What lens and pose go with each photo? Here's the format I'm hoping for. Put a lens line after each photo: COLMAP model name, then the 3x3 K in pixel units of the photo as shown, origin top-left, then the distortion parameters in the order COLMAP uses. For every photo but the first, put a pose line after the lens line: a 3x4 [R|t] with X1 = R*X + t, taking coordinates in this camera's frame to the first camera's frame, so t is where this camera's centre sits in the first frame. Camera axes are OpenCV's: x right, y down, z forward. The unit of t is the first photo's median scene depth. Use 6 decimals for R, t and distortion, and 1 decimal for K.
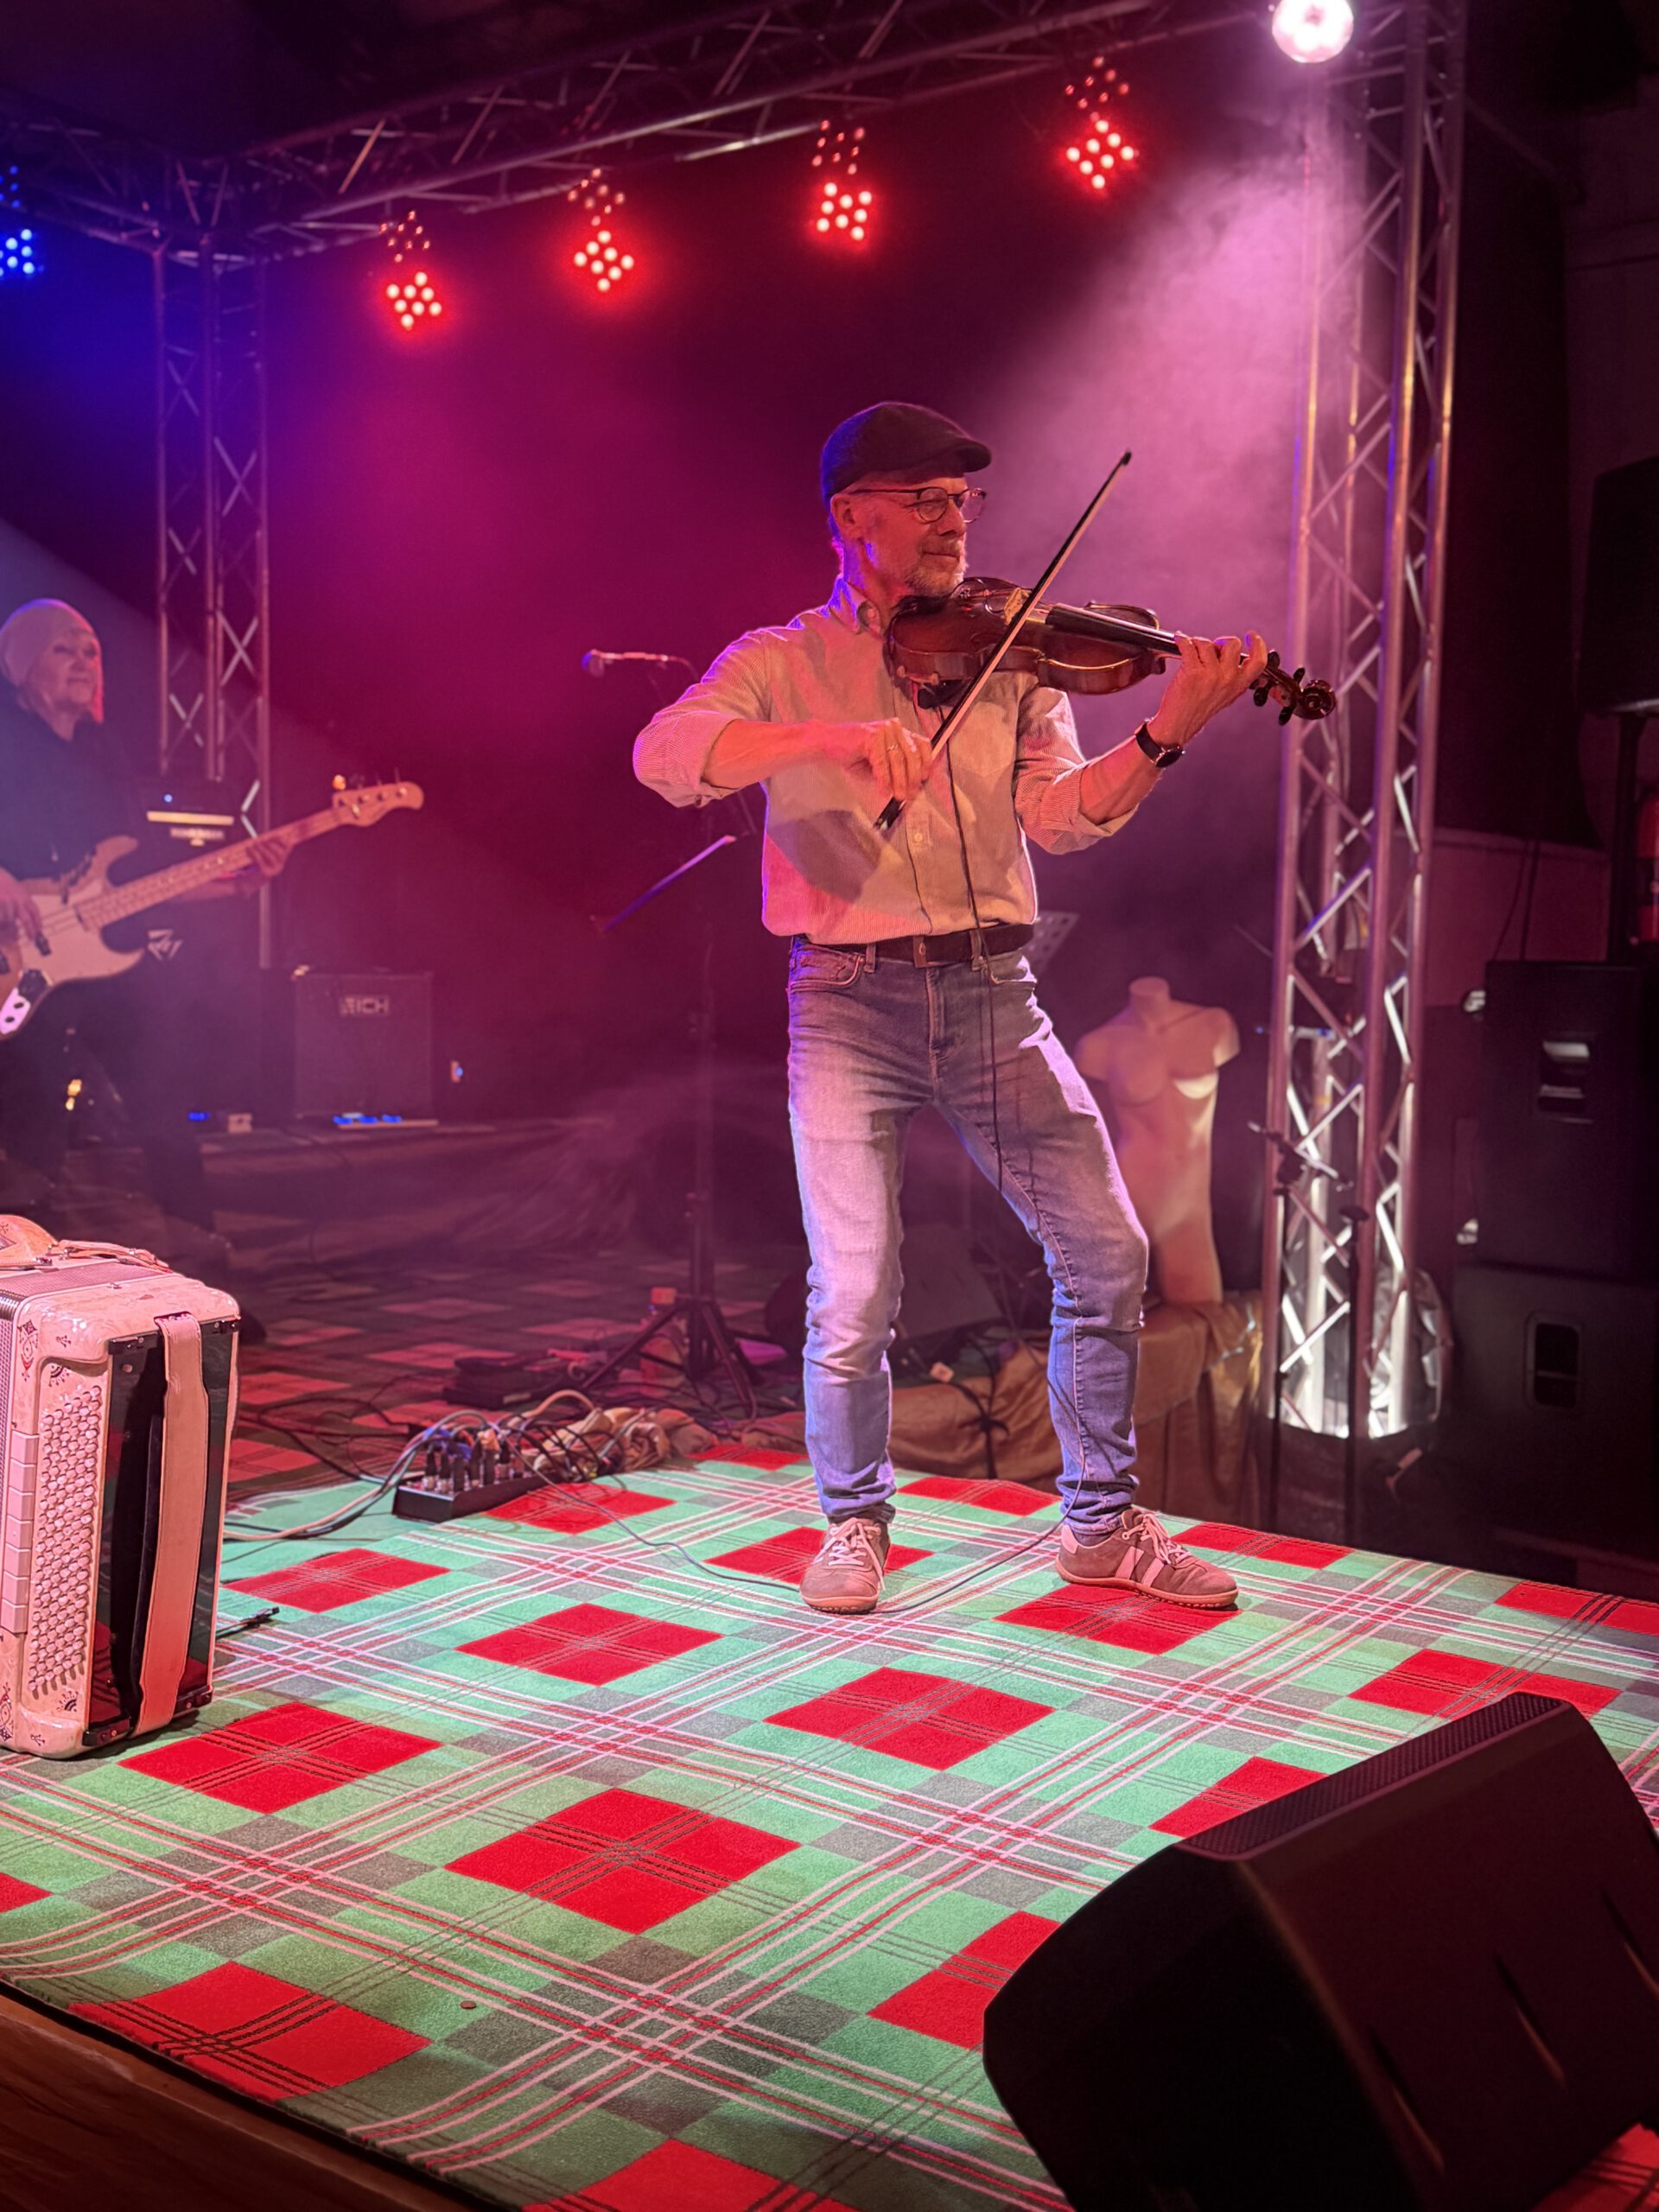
lens RADIAL K [[2291.2, 0, 842.7], [0, 2291.2, 1111.8], [0, 0, 1]] dist [0.184346, -0.409118]
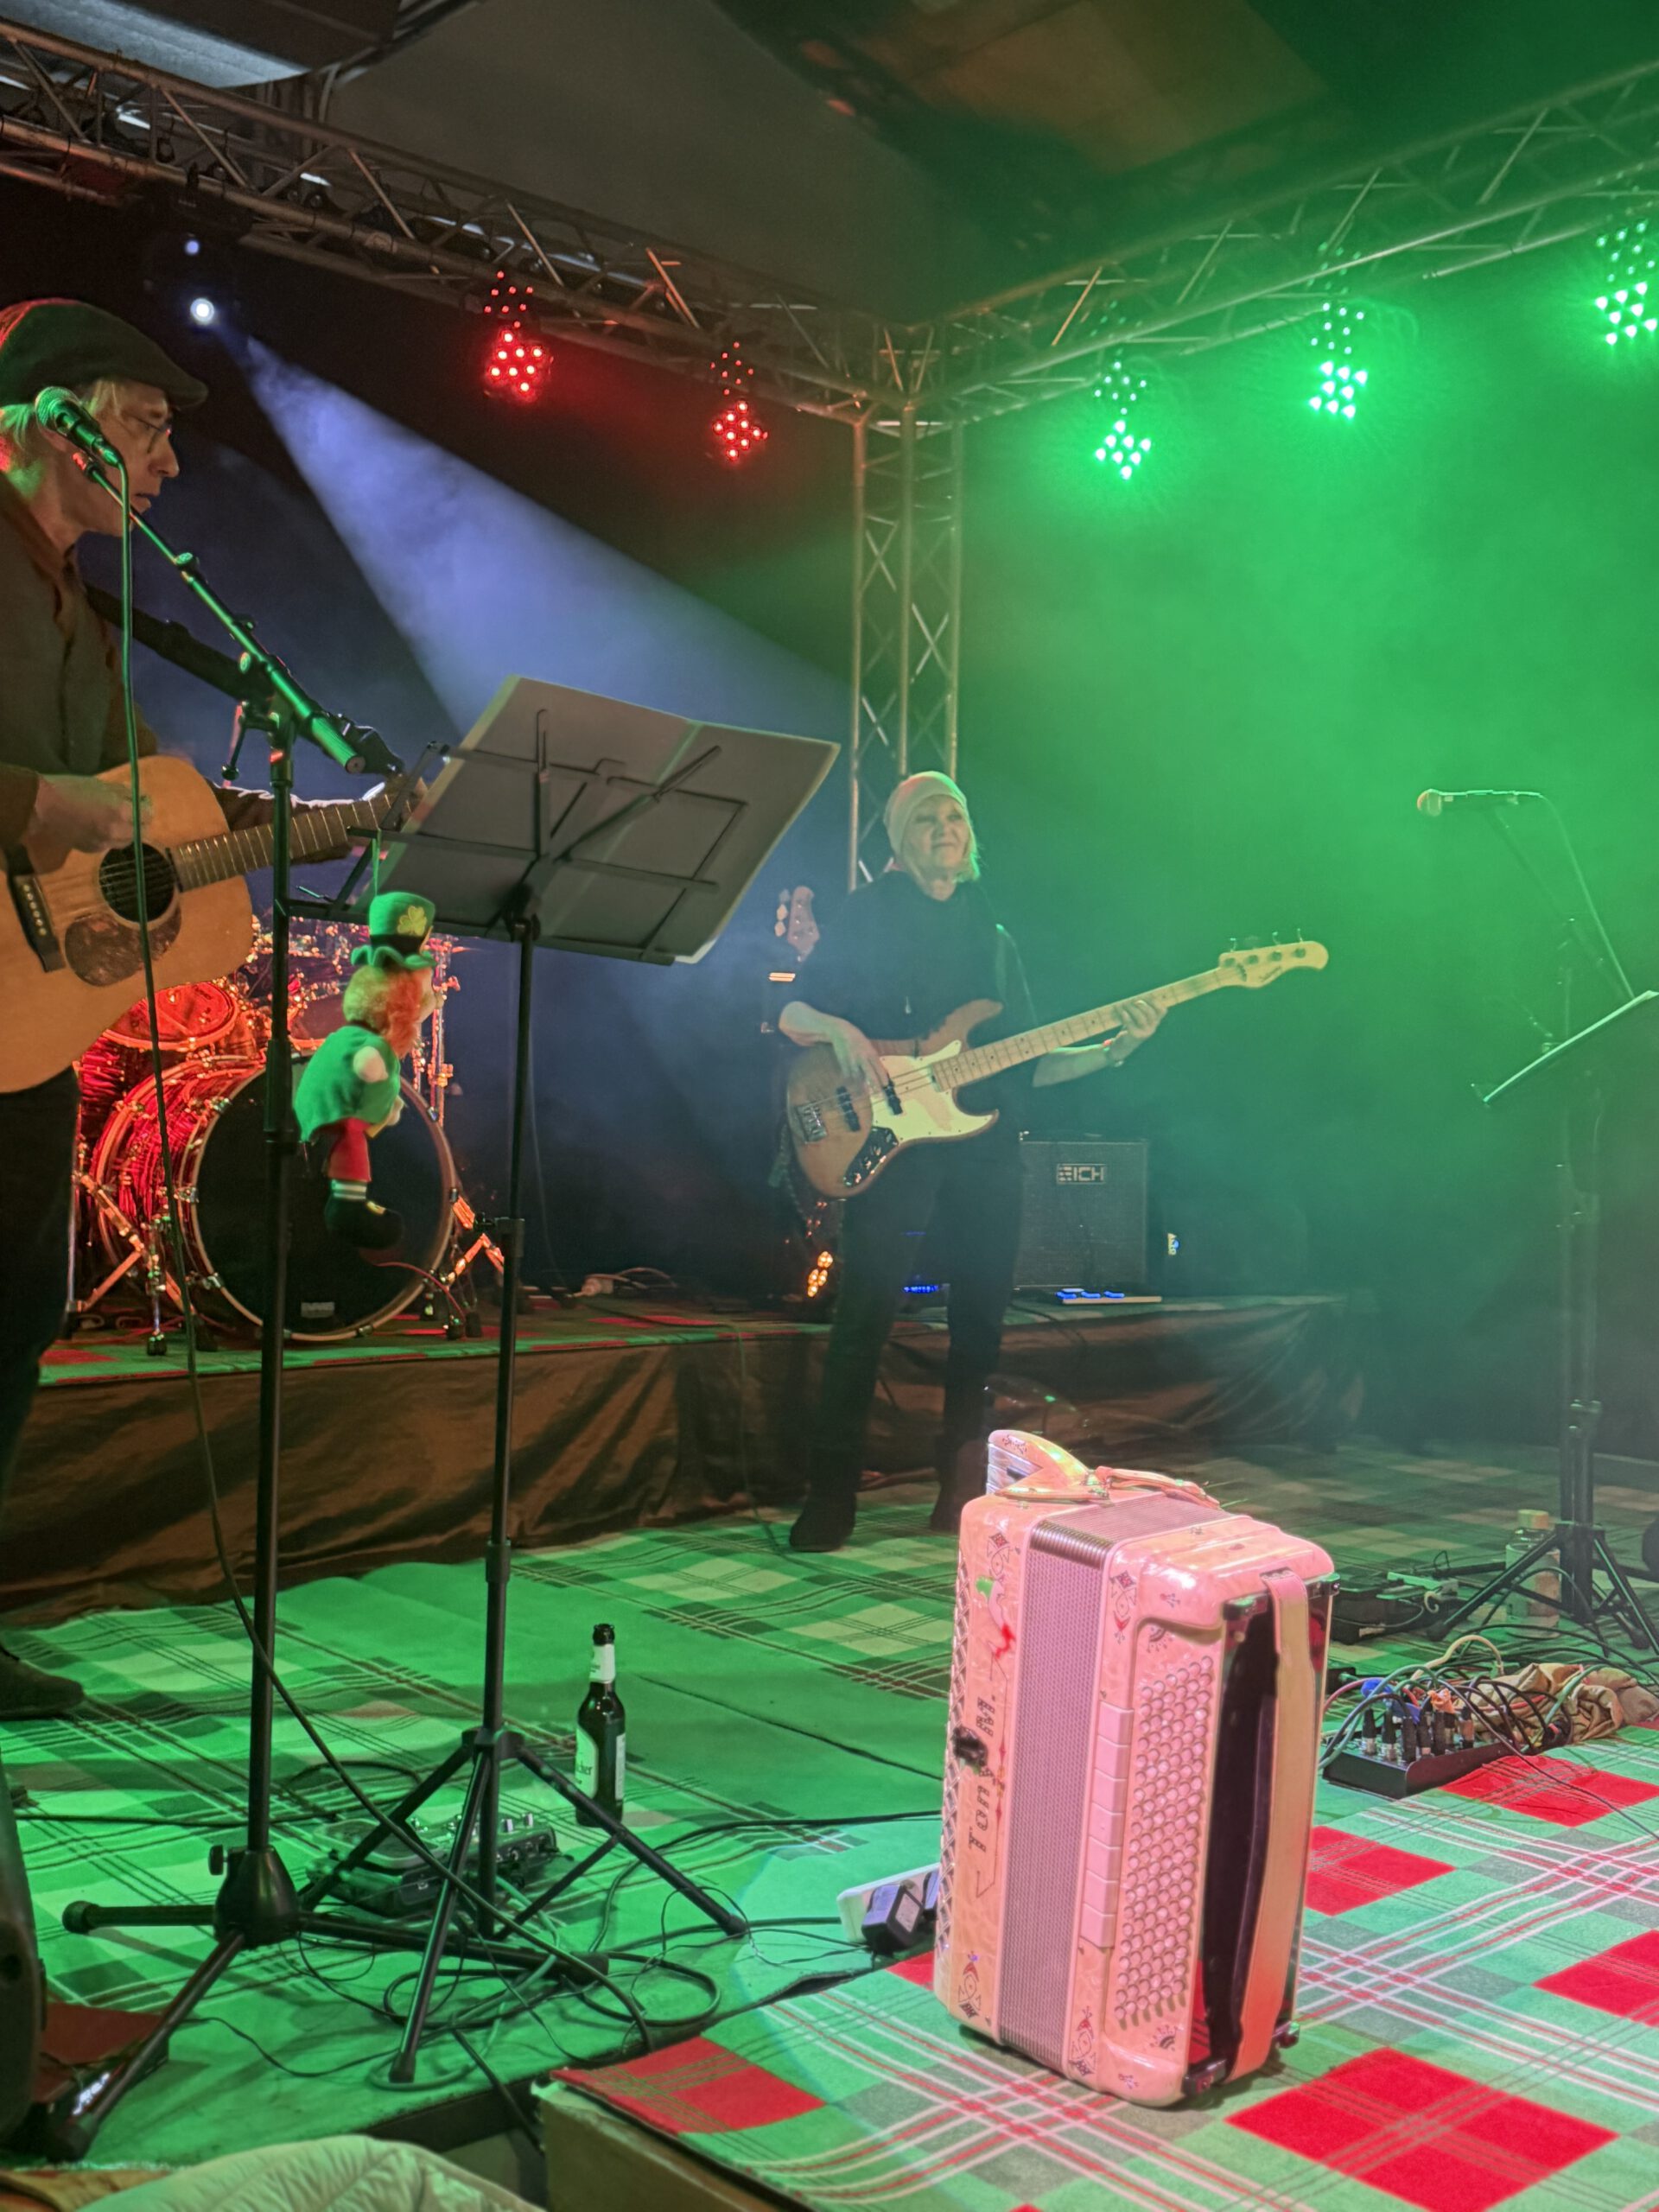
lens RADIAL K [[2298.6, 0, 802.7], [0, 2298.6, 1103.9], [0, 0, 1]] dist [0.197174, -0.427291]
pose [[0.973218, -0.001594, -0.229880, -0.168710], [-0.014480, 0.997565, -0.068222, -0.013807], [0.229430, 0.069724, 0.970825, 0.084181]]
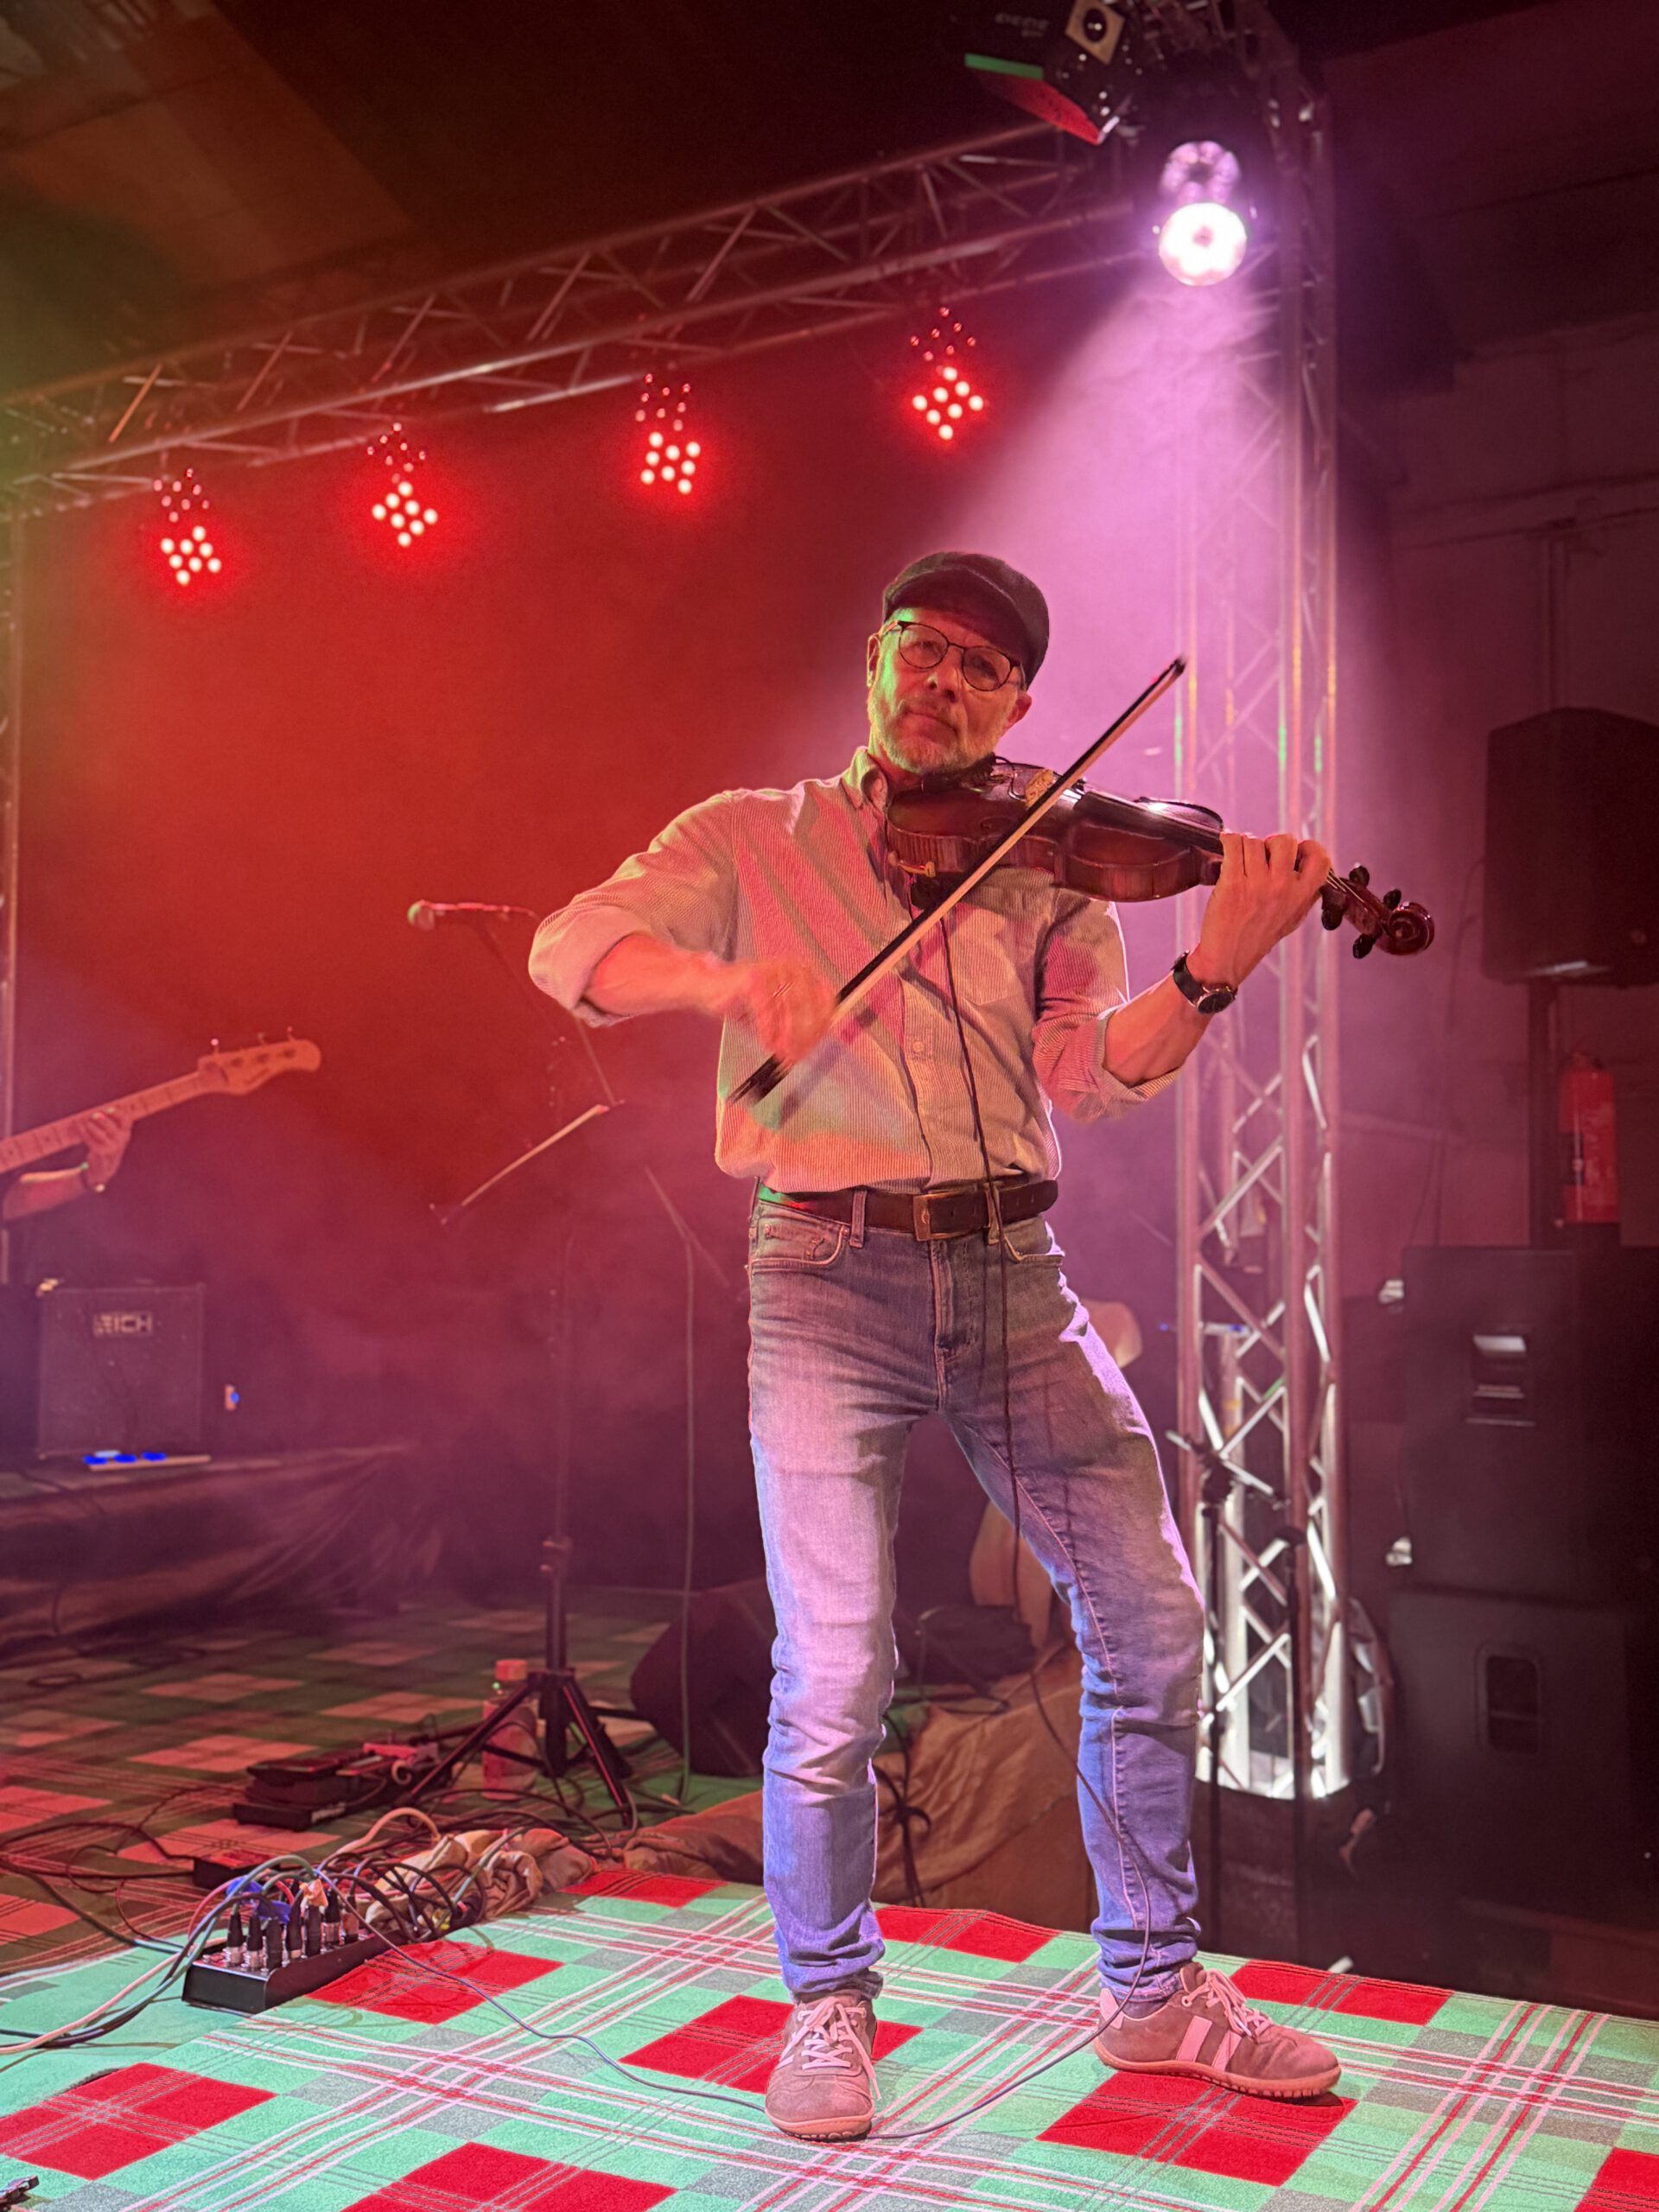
lens RADIAL K [[2291.2, 0, 842.7], [0, 2291.2, 1111.8], [0, 0, 1]] dist [0.184346, -0.409118]
pose [[0.994045, -0.011480, 0.108367, -0.056577], [0.025758, 0.991009, -0.131293, -0.005957], [-0.105886, 0.133303, 0.985403, 0.179567]]
